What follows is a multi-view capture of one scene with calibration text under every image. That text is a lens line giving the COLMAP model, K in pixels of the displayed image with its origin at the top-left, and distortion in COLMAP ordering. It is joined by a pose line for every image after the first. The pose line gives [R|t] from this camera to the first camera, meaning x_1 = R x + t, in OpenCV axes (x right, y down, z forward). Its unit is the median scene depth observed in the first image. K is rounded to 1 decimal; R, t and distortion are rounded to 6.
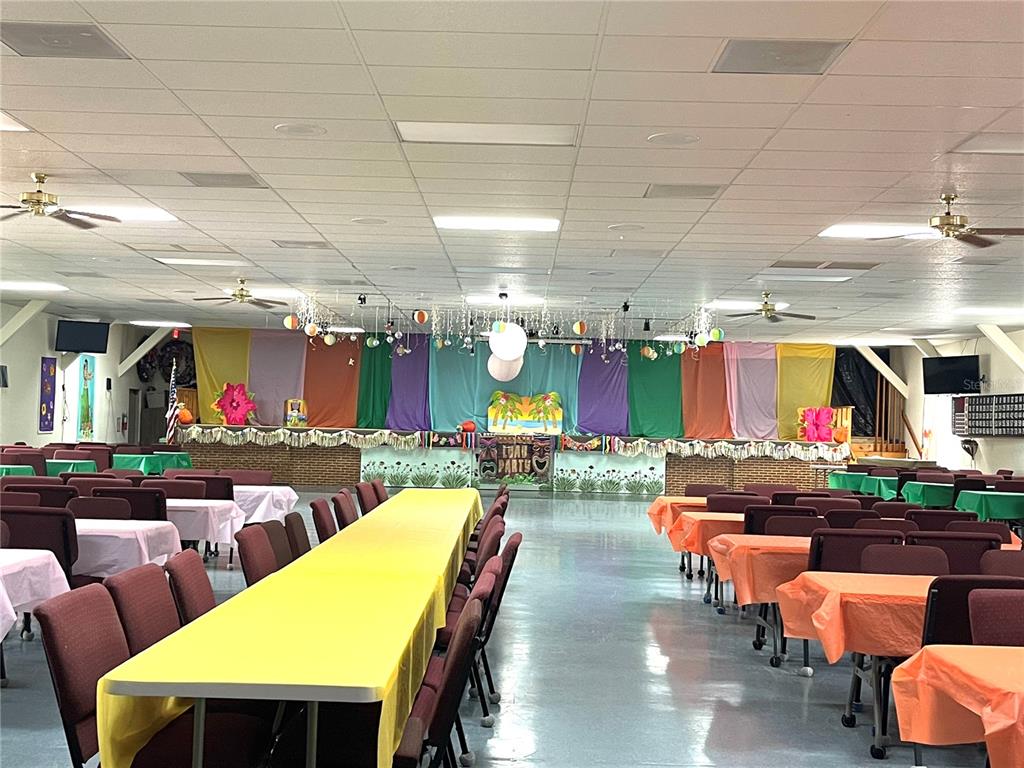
lens RADIAL K [[1244.6, 0, 511.5], [0, 1244.6, 384.0], [0, 0, 1]] dist [0.025599, 0.000000]
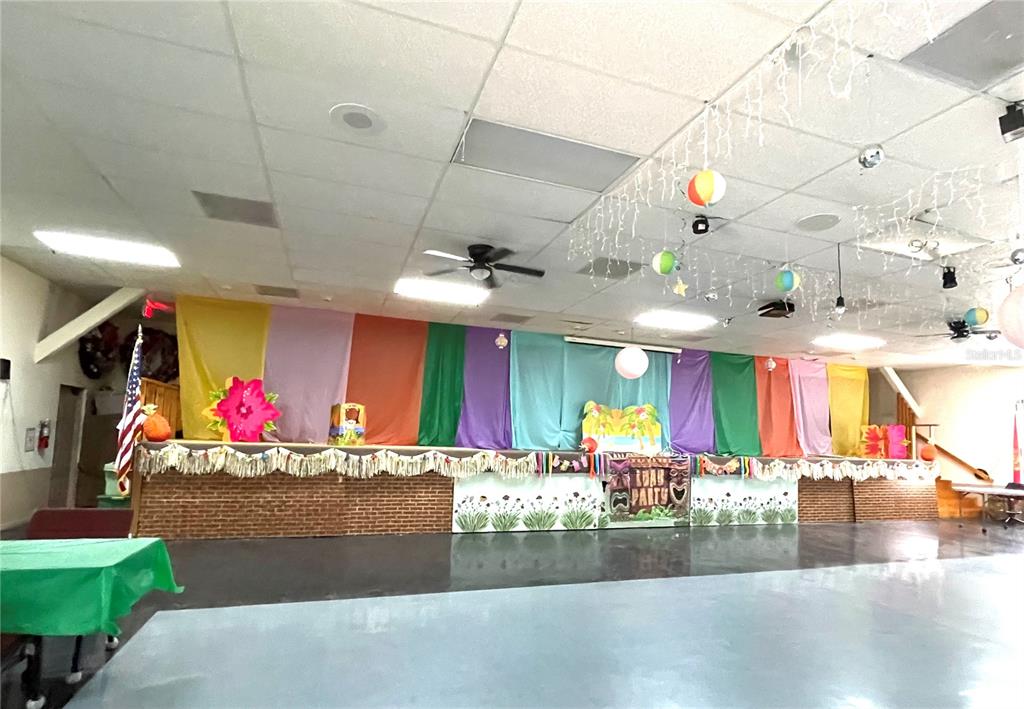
lens RADIAL K [[523.6, 0, 518.5], [0, 523.6, 382.5], [0, 0, 1]] dist [-0.007506, -0.000151]
pose [[0.940033, 0.039724, 0.338762, -0.187141], [-0.017856, 0.997564, -0.067427, 0.018549], [-0.340615, 0.057335, 0.938453, 0.716638]]
